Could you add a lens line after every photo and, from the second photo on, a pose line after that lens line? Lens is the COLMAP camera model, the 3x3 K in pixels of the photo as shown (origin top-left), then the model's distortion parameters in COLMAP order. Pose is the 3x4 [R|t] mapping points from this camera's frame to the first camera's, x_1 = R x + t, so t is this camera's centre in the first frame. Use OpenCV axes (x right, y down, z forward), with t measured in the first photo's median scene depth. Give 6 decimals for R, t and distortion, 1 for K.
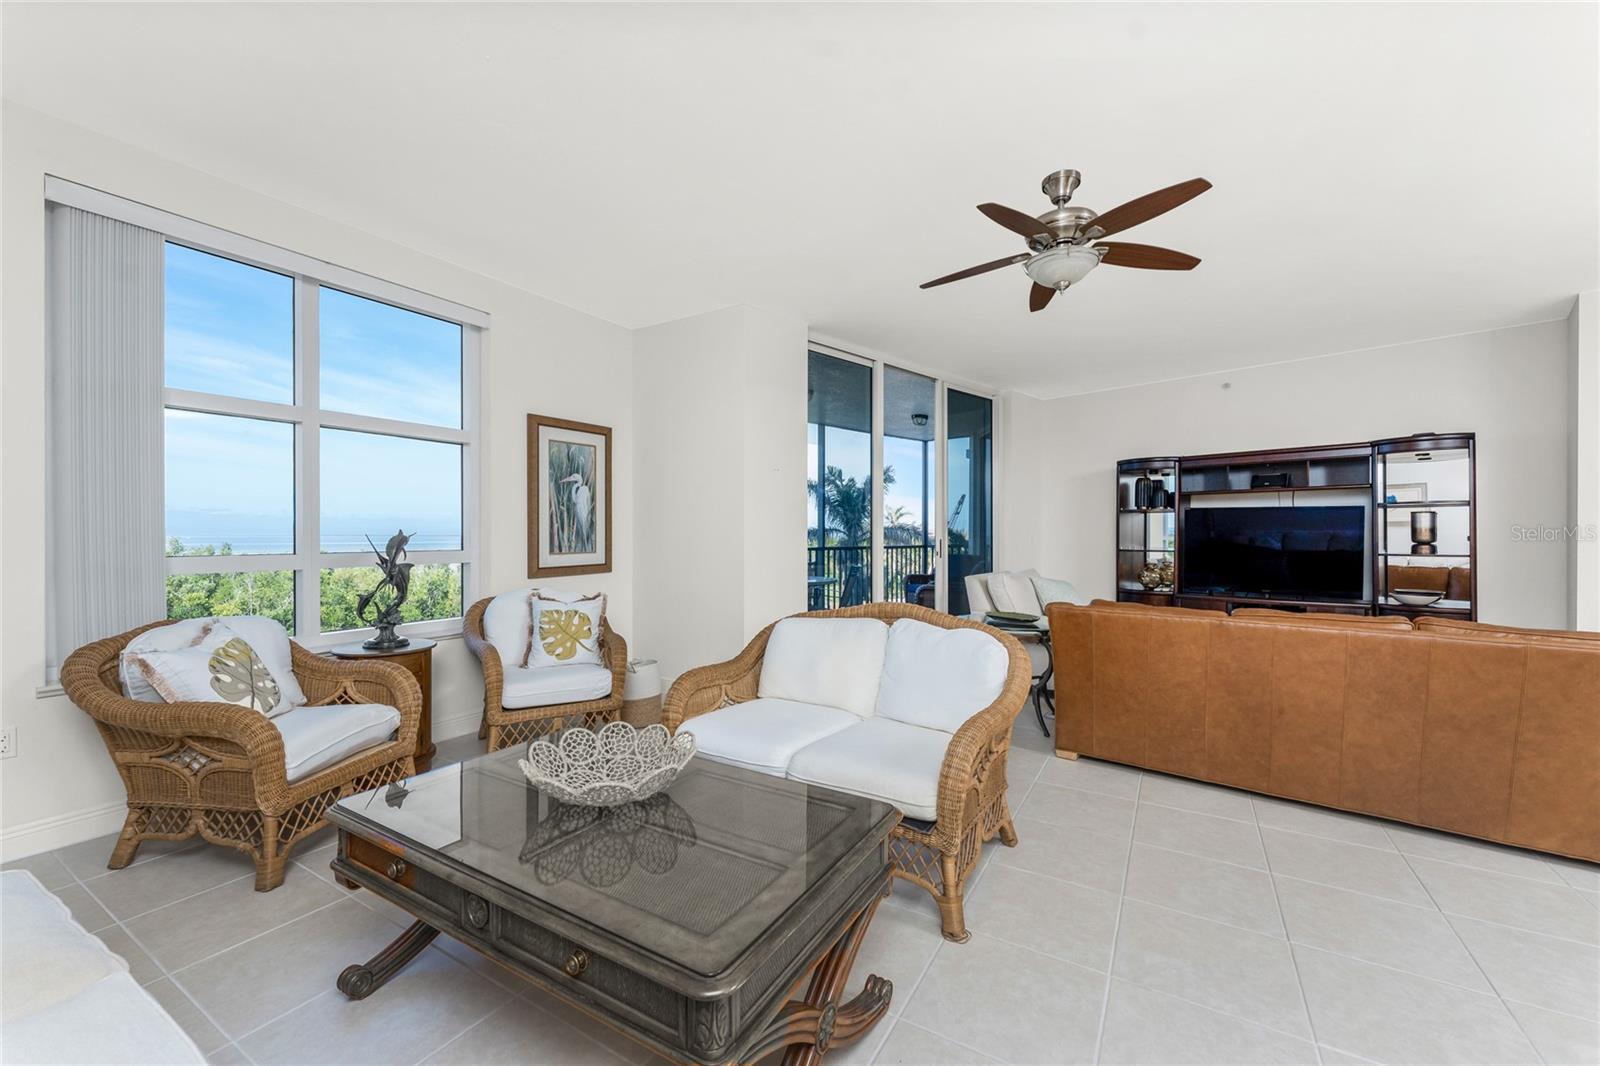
lens RADIAL K [[643.3, 0, 822.8], [0, 643.3, 535.4], [0, 0, 1]] dist [0.000253, 0.000054]
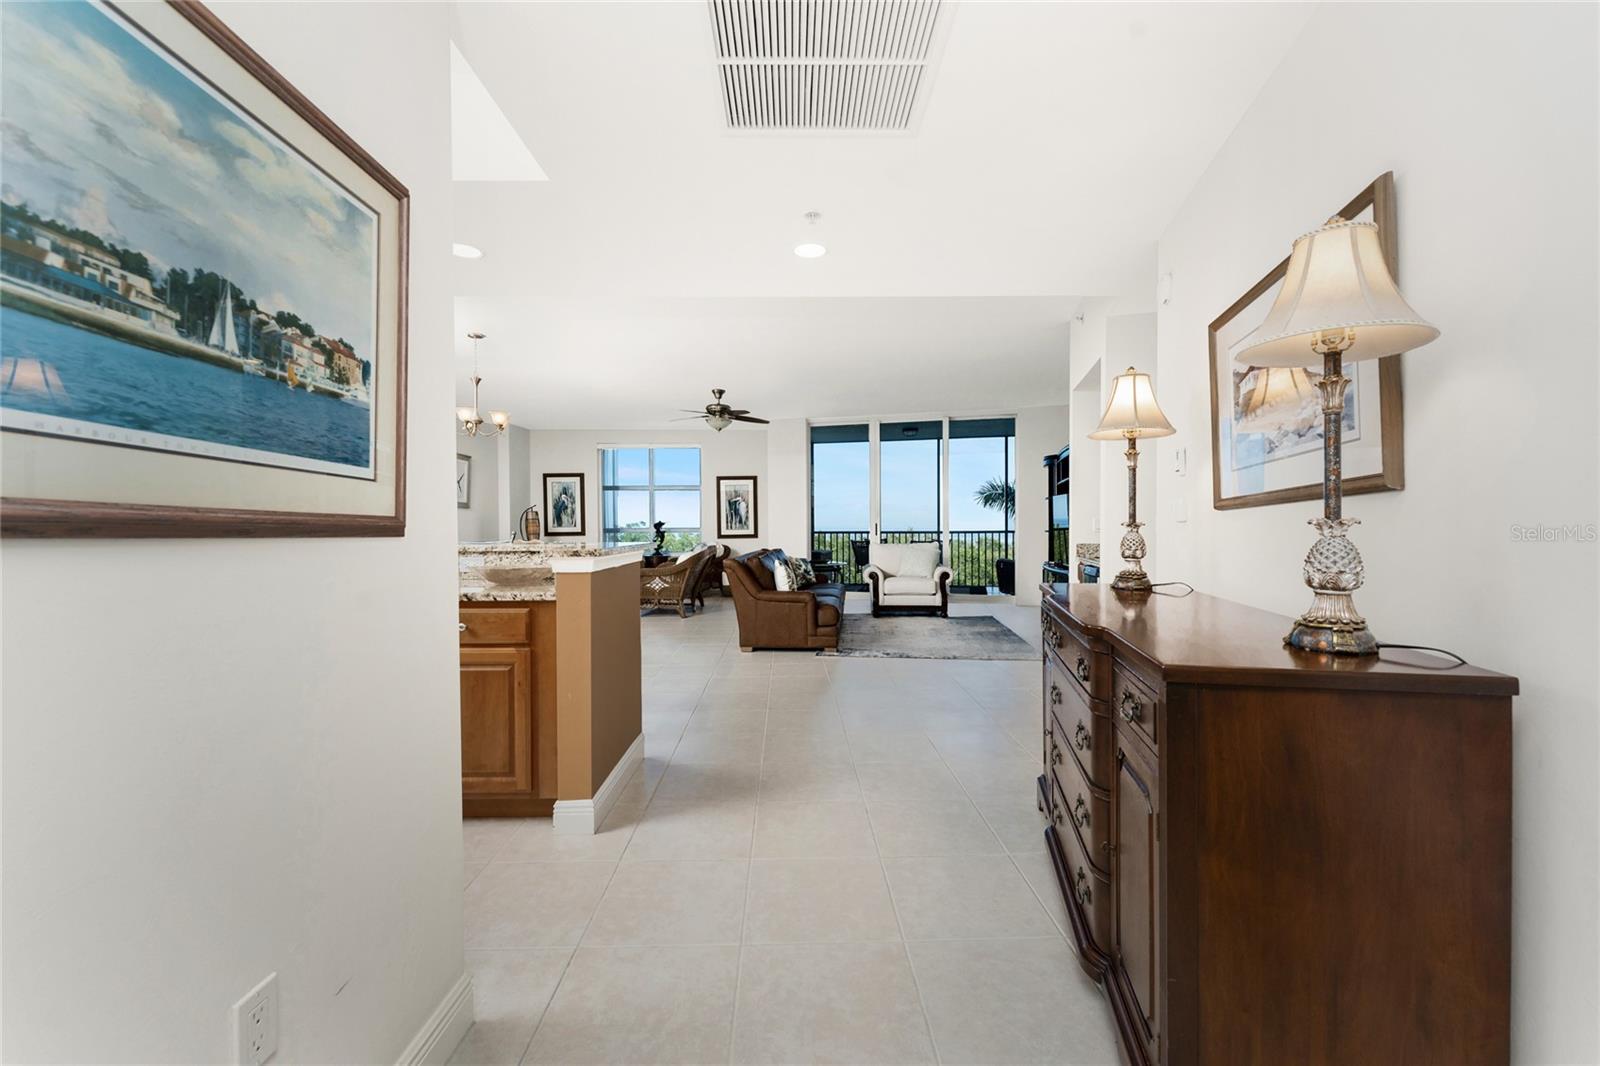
lens RADIAL K [[652.2, 0, 800.0], [0, 652.2, 533.0], [0, 0, 1]] dist [0.000113, 0.000037]
pose [[0.515689, 0.006843, -0.856748, 1.921624], [0.003321, 0.999945, 0.009986, 0.017365], [0.856769, -0.007995, 0.515638, -0.088781]]
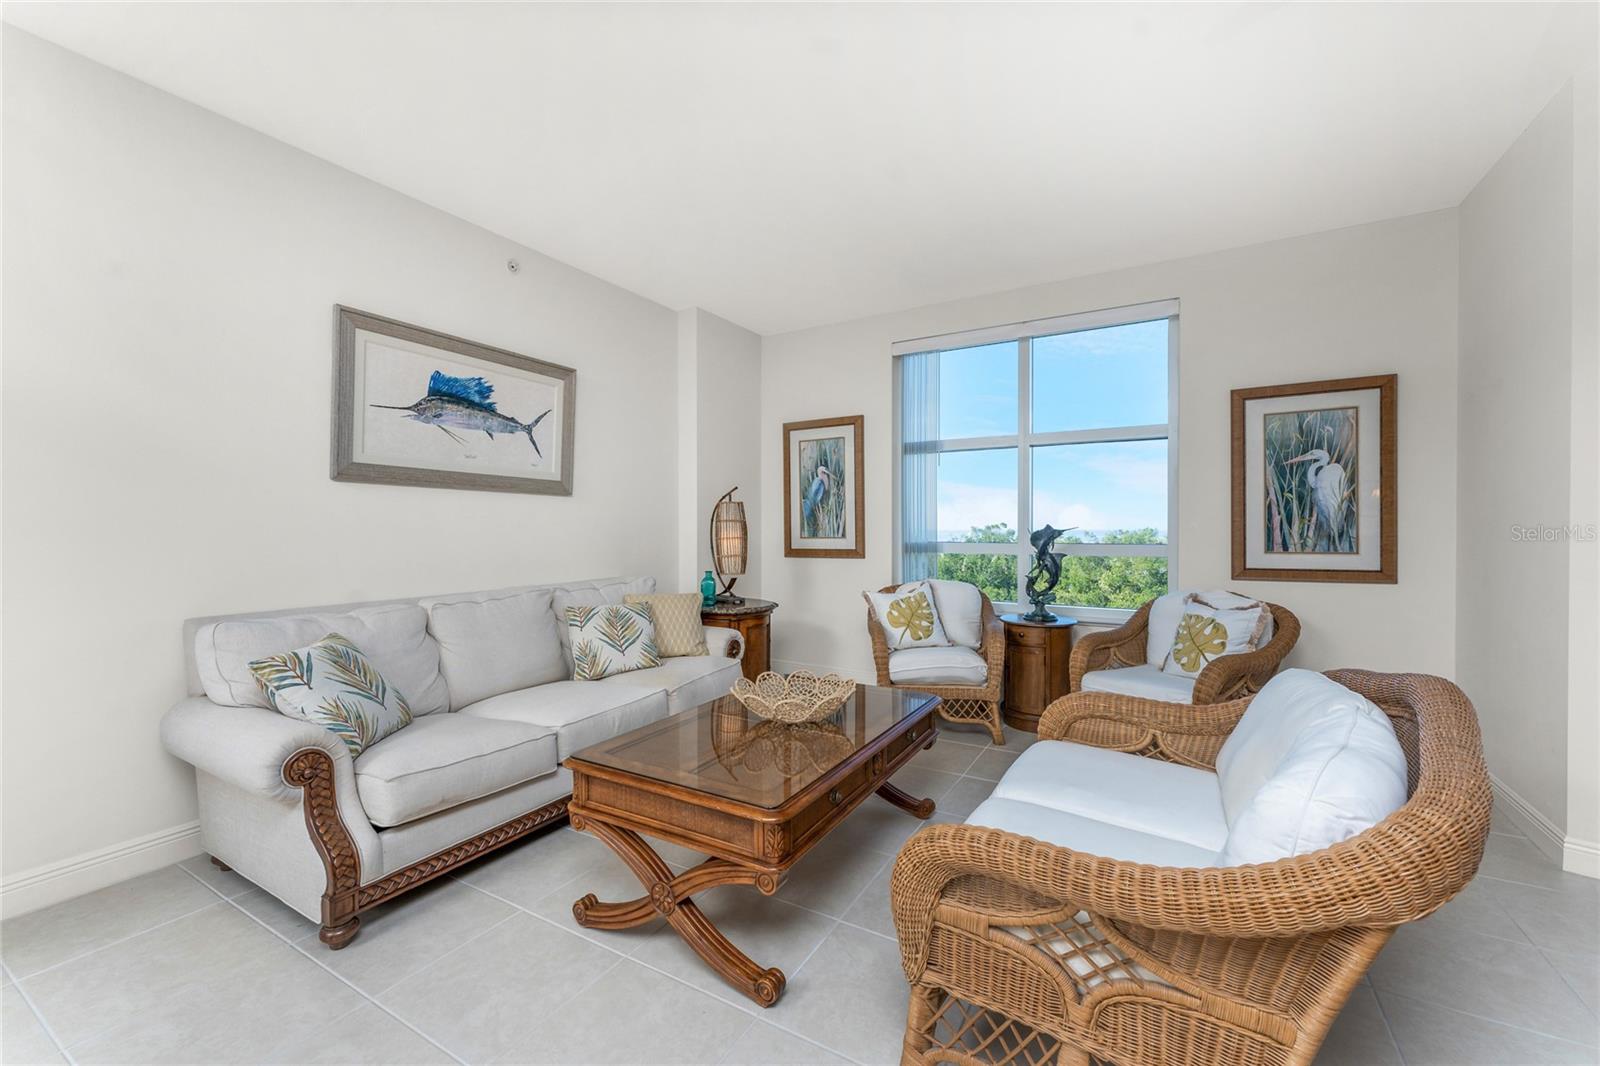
lens RADIAL K [[642.3, 0, 783.3], [0, 642.3, 530.8], [0, 0, 1]] dist [0.000897, 0.000023]
pose [[-0.025984, 0.003878, -0.999655, 0.408779], [-0.002142, 0.999990, 0.003935, -0.000983], [0.999660, 0.002243, -0.025975, 0.394769]]
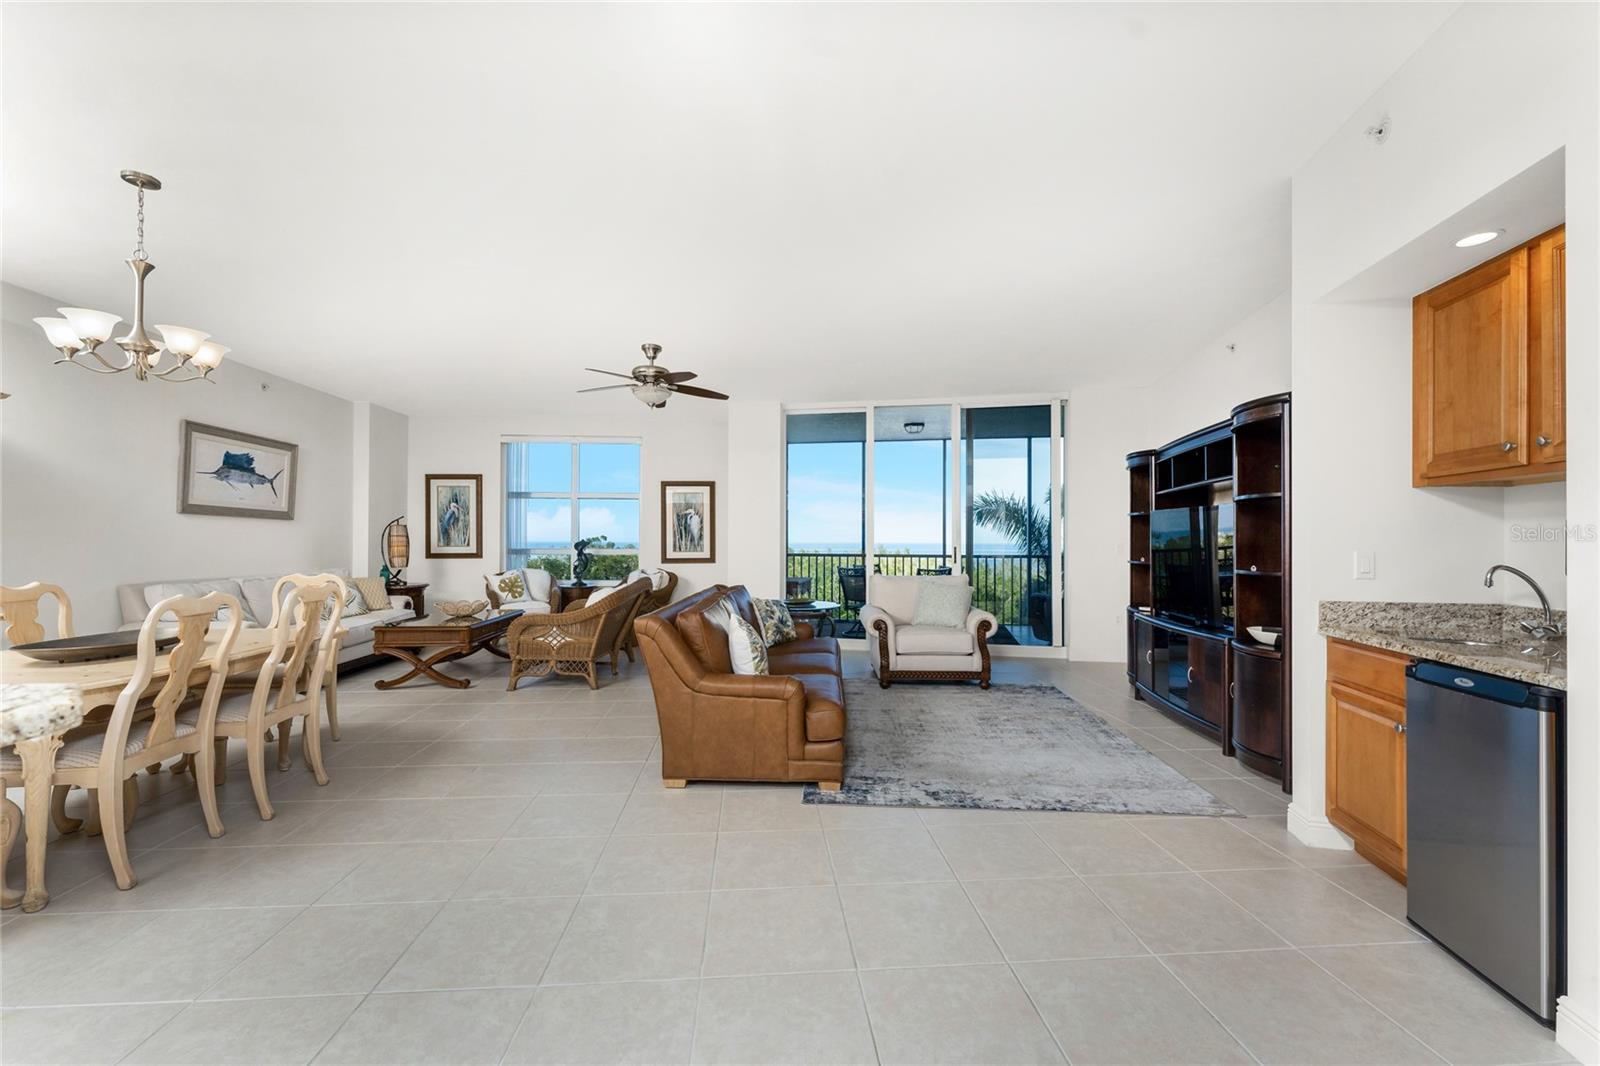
lens RADIAL K [[652.2, 0, 800.0], [0, 652.2, 533.0], [0, 0, 1]] dist [0.000113, 0.000037]
pose [[0.557168, -0.009043, -0.830350, 1.398846], [-0.005028, 0.999886, -0.014263, -0.000857], [0.830384, 0.012122, 0.557059, 0.215370]]
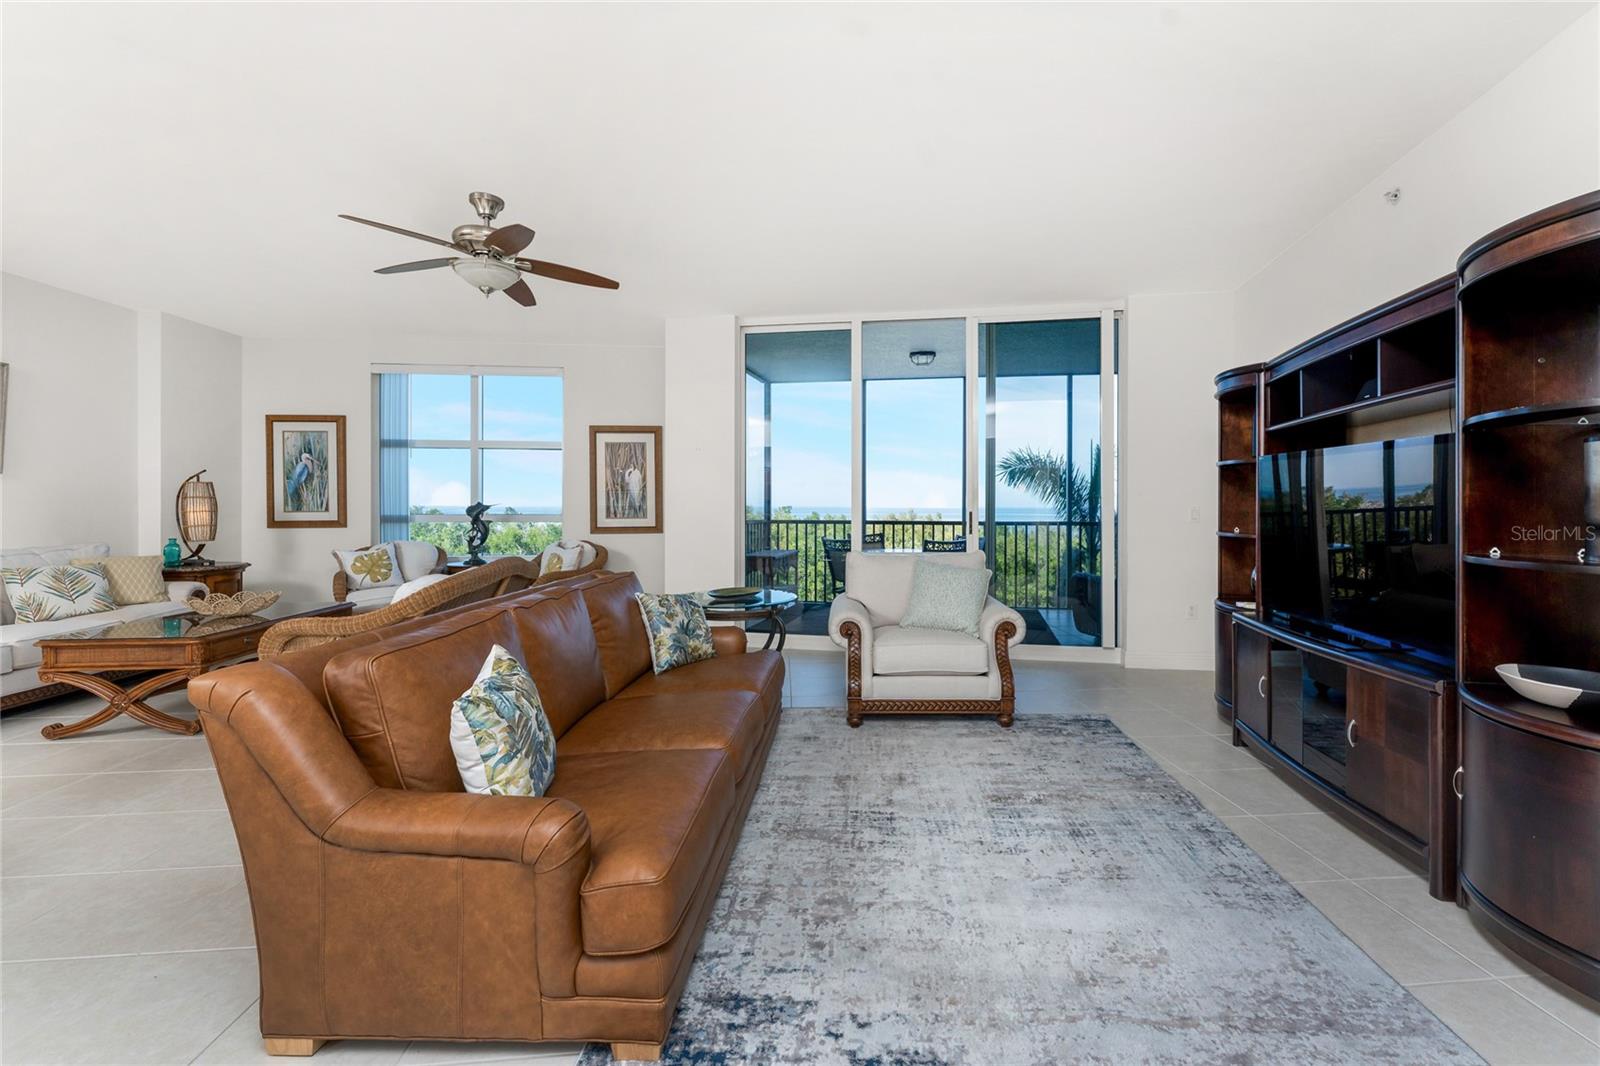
lens RADIAL K [[675.7, 0, 847.3], [0, 675.7, 506.4], [0, 0, 1]] dist [0.001738, 0.000413]
pose [[0.577488, 0.001983, -0.816397, 1.143062], [-0.004137, 0.999991, -0.000498, 0.000308], [0.816389, 0.003665, 0.577491, 0.544080]]
